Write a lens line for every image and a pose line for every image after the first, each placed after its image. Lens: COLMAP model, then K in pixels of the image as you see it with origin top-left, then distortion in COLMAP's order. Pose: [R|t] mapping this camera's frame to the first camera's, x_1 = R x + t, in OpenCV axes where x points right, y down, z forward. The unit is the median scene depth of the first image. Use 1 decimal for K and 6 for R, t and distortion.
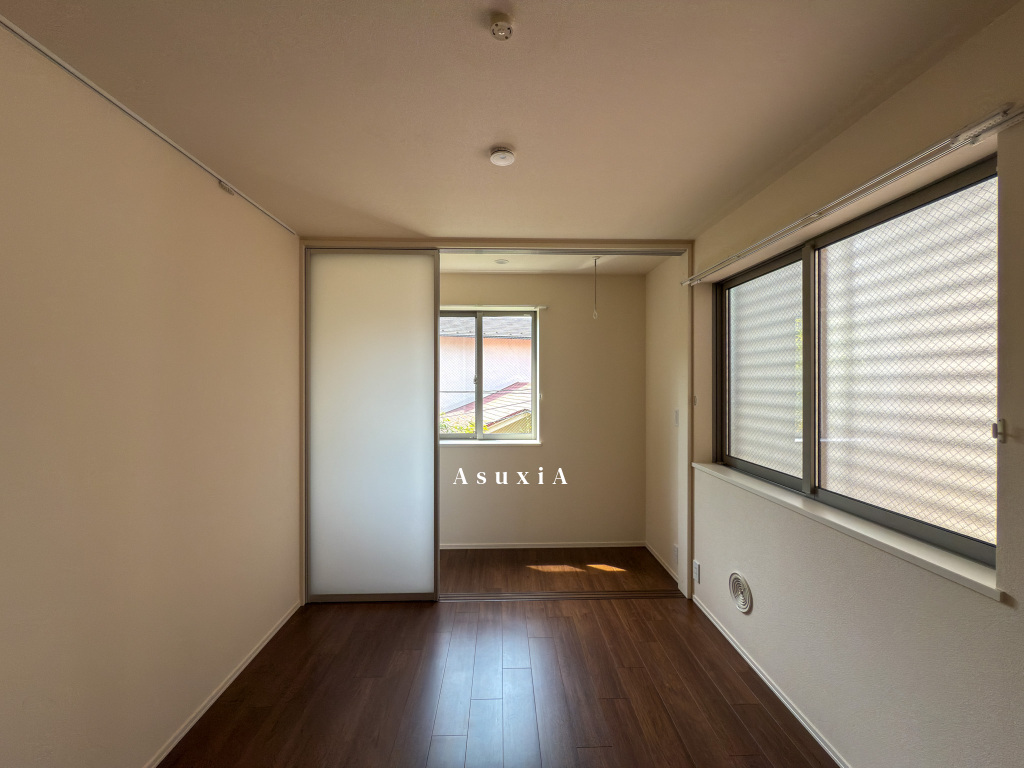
lens RADIAL K [[412.9, 0, 513.0], [0, 412.9, 382.5], [0, 0, 1]] dist [-0.000321, 0.000059]
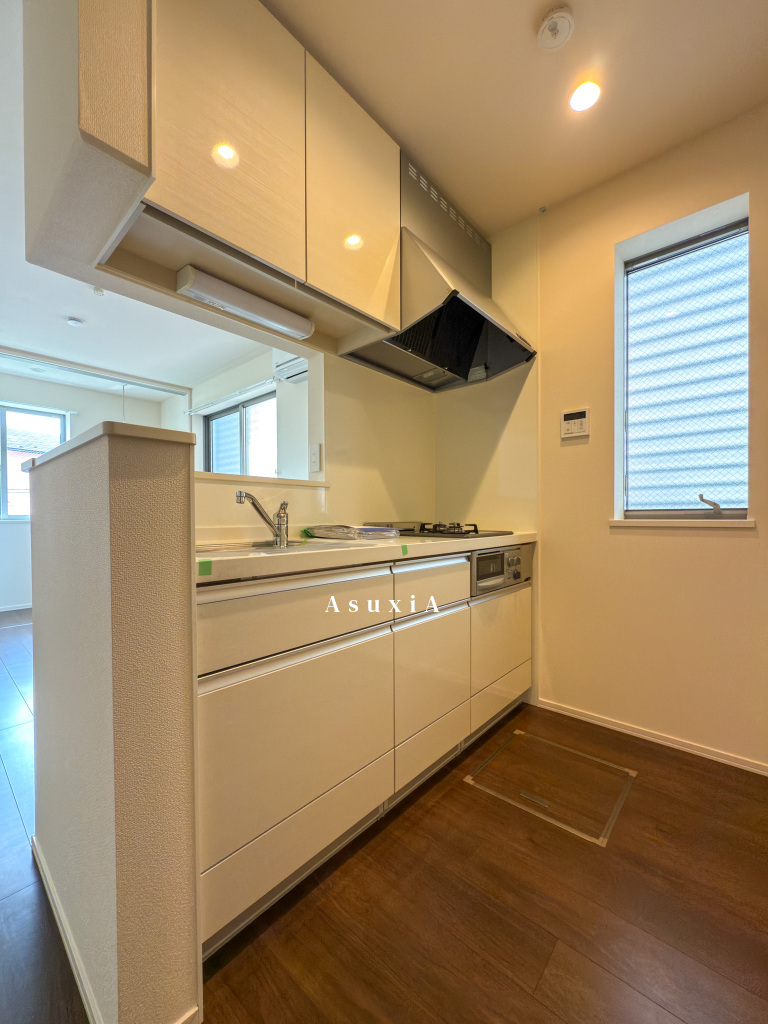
lens RADIAL K [[412.9, 0, 382.9], [0, 412.9, 514.1], [0, 0, 1]] dist [-0.000321, 0.000059]
pose [[0.688298, -0.006868, 0.725396, -0.267930], [0.006488, 0.999973, 0.003311, 0.180017], [-0.725399, 0.002428, 0.688324, -0.769564]]
